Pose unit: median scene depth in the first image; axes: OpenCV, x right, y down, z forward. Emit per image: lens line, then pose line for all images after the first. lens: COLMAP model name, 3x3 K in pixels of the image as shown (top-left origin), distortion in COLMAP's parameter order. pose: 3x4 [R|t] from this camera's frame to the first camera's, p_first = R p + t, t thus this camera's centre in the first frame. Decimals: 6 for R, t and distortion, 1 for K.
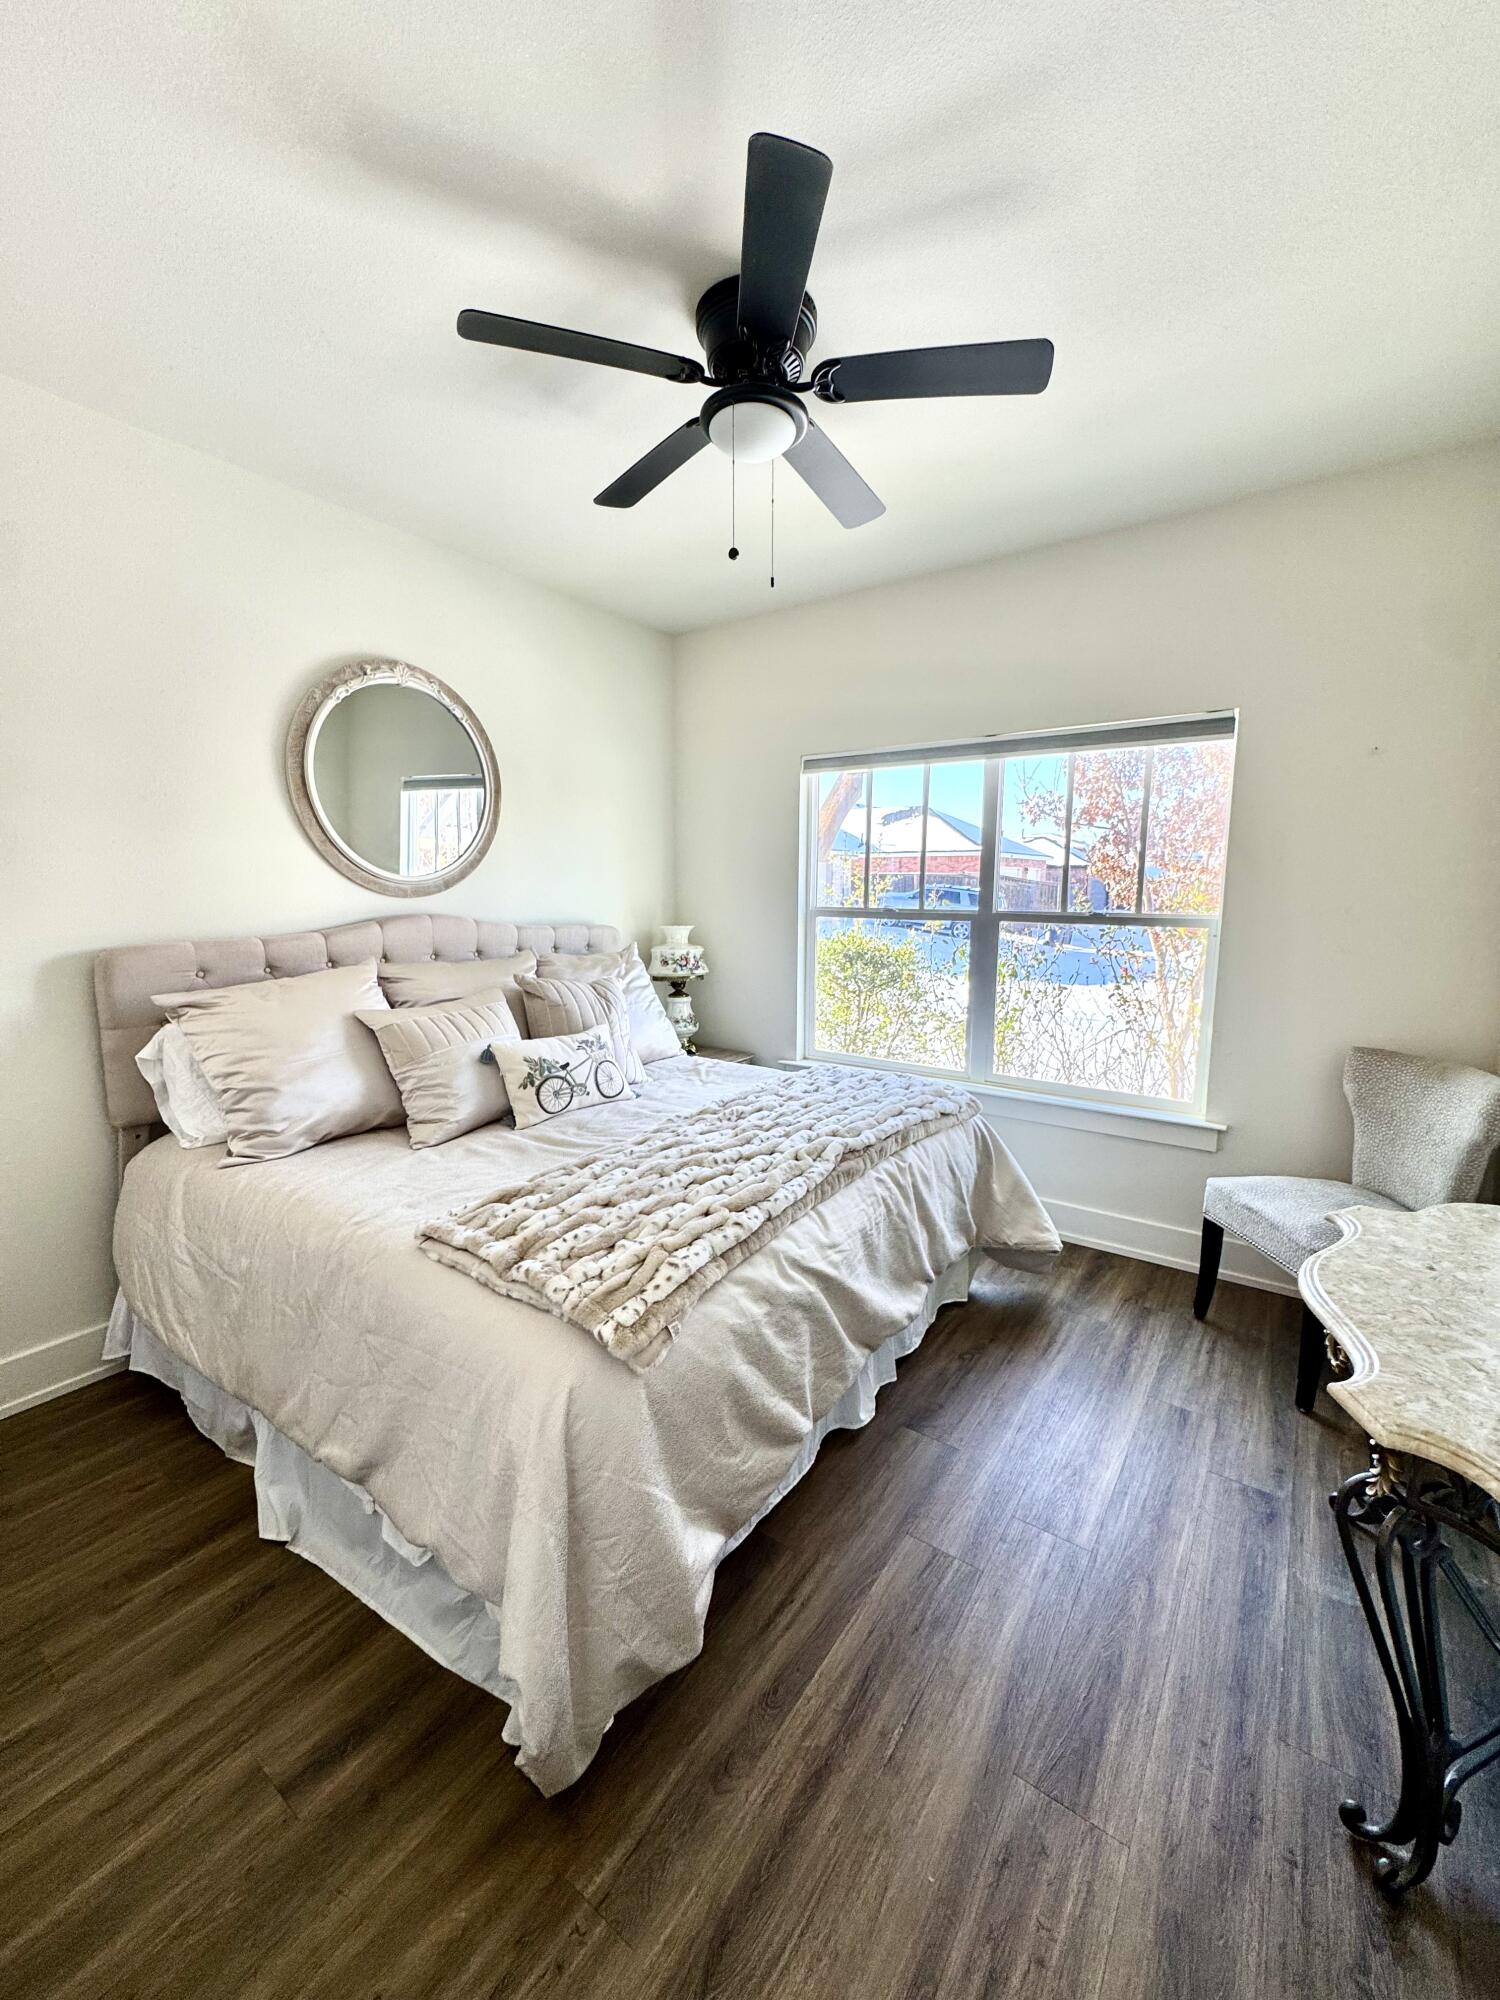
lens RADIAL K [[808.3, 0, 744.8], [0, 808.3, 1000.8], [0, 0, 1]] dist [0.001499, -0.001658]
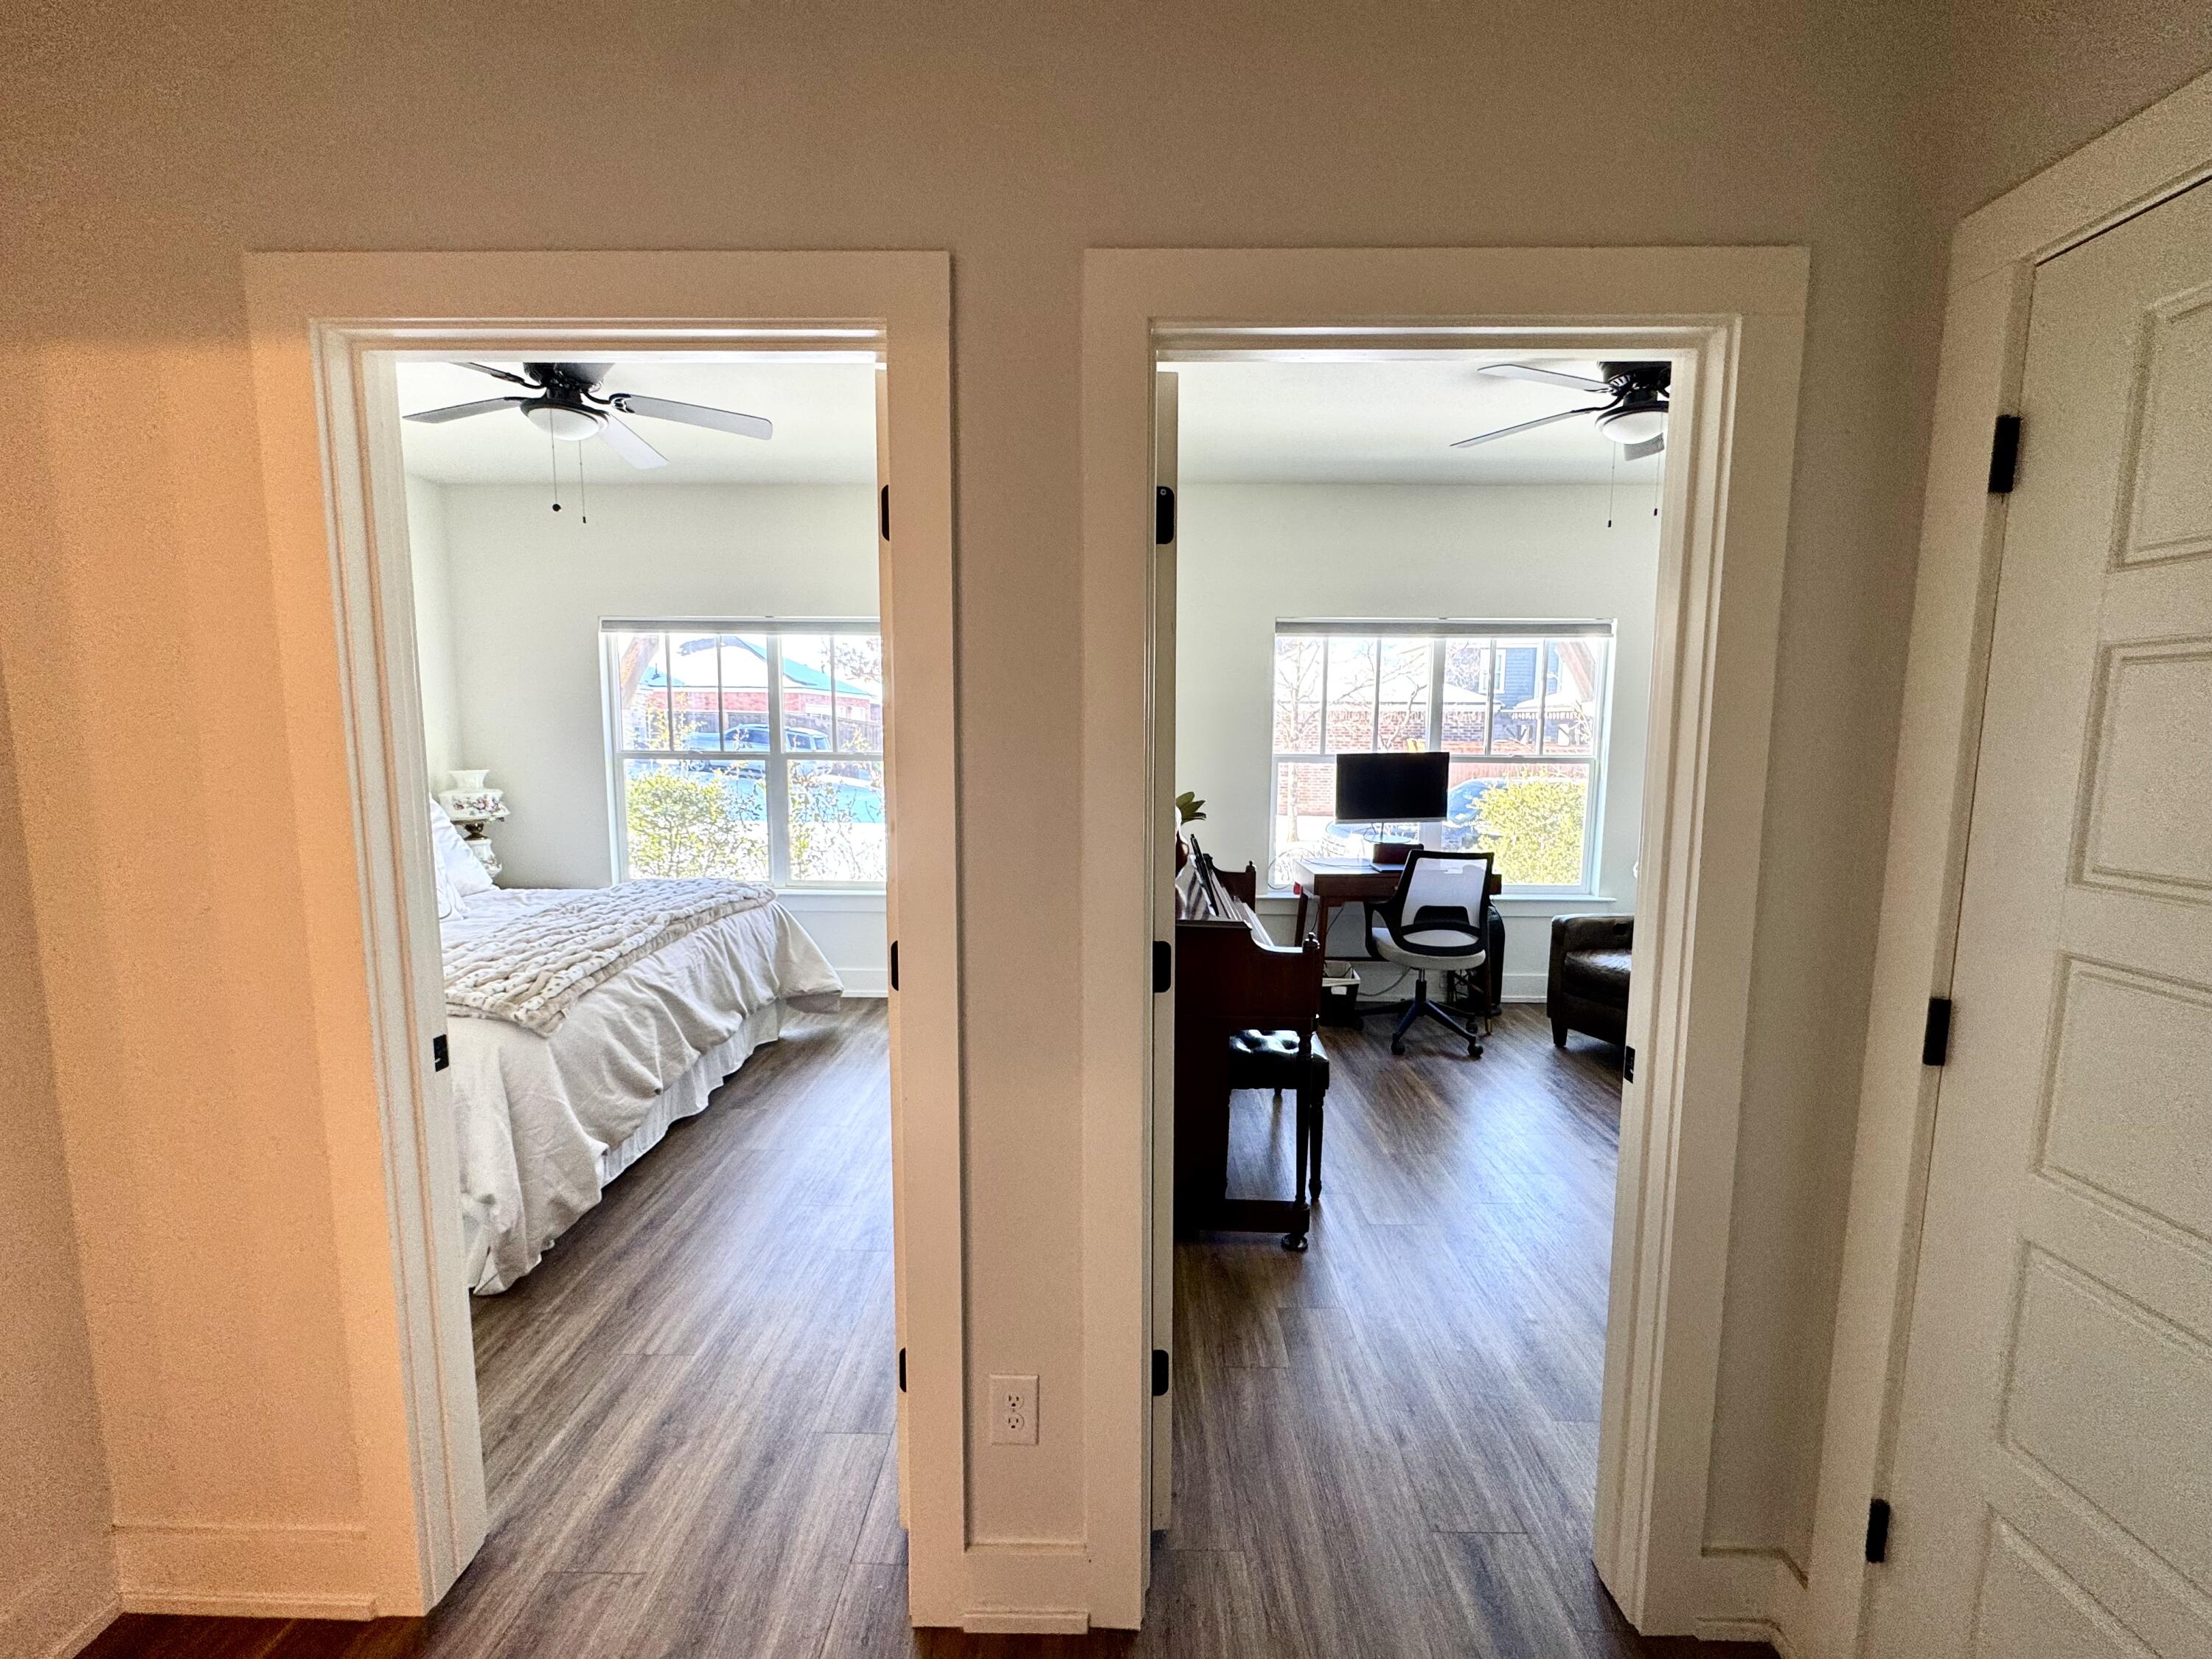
lens RADIAL K [[894.0, 0, 1105.3], [0, 894.0, 826.7], [0, 0, 1]] dist [0.001499, -0.001658]
pose [[0.823630, -0.061249, 0.563811, -0.114306], [0.076962, 0.997026, -0.004117, 0.080124], [-0.561882, 0.046783, 0.825894, -0.679254]]
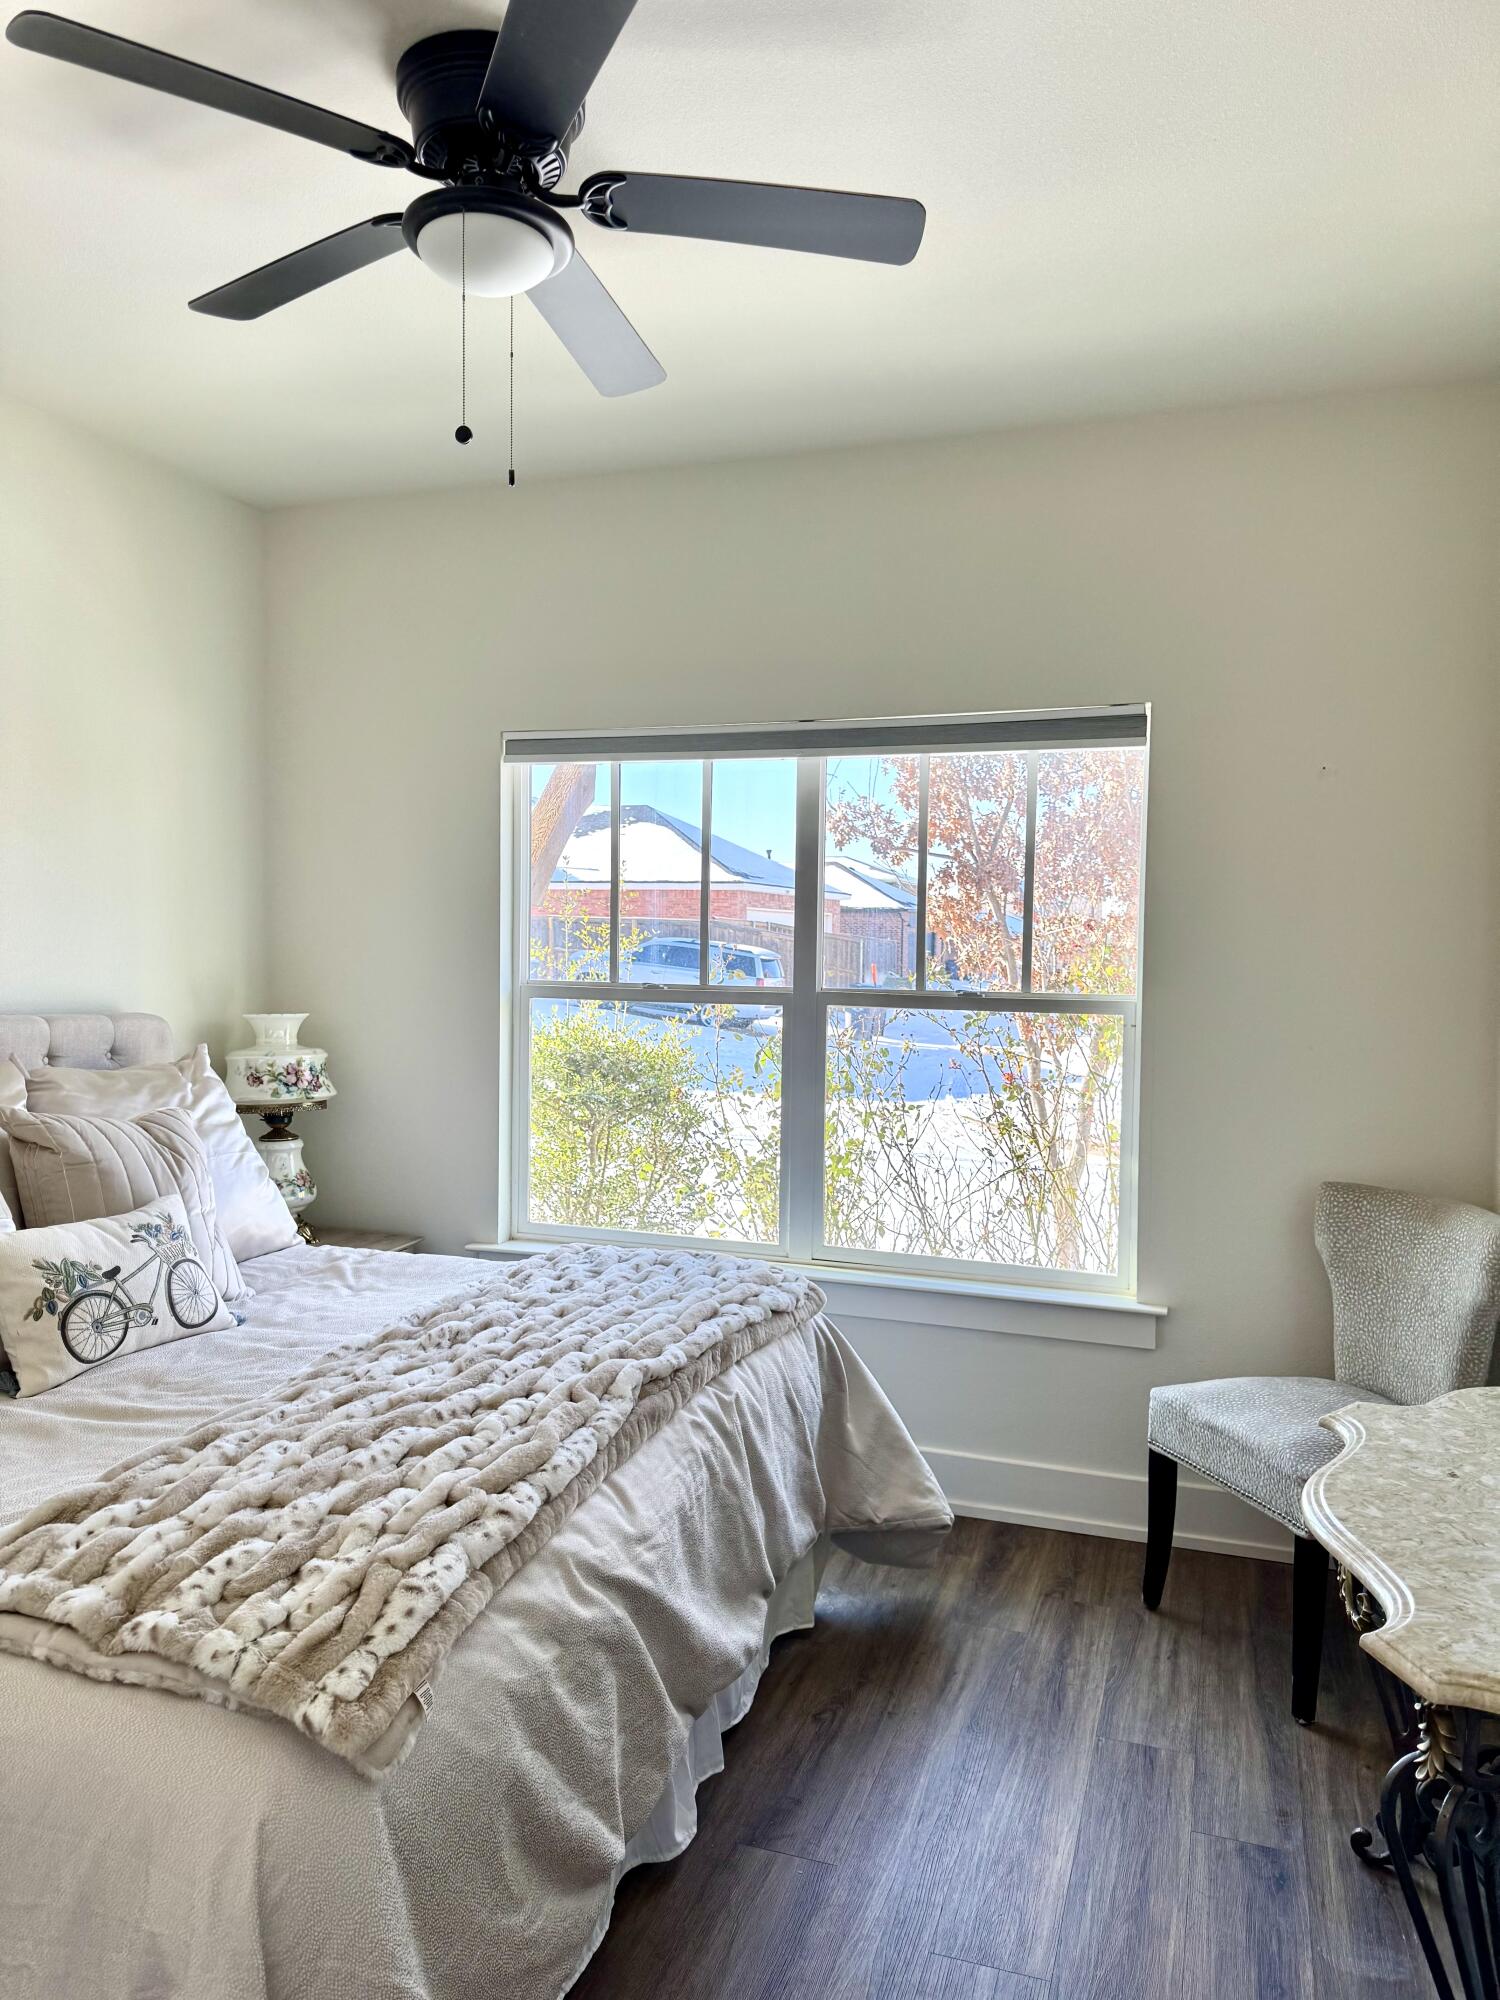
lens RADIAL K [[1428.2, 0, 751.1], [0, 1428.2, 1005.8], [0, 0, 1]] dist [0.056214, -0.061852]
pose [[0.957473, -0.003687, 0.288498, -0.101015], [0.030492, 0.995612, -0.088475, 0.000432], [-0.286906, 0.093510, 0.953384, -0.081306]]
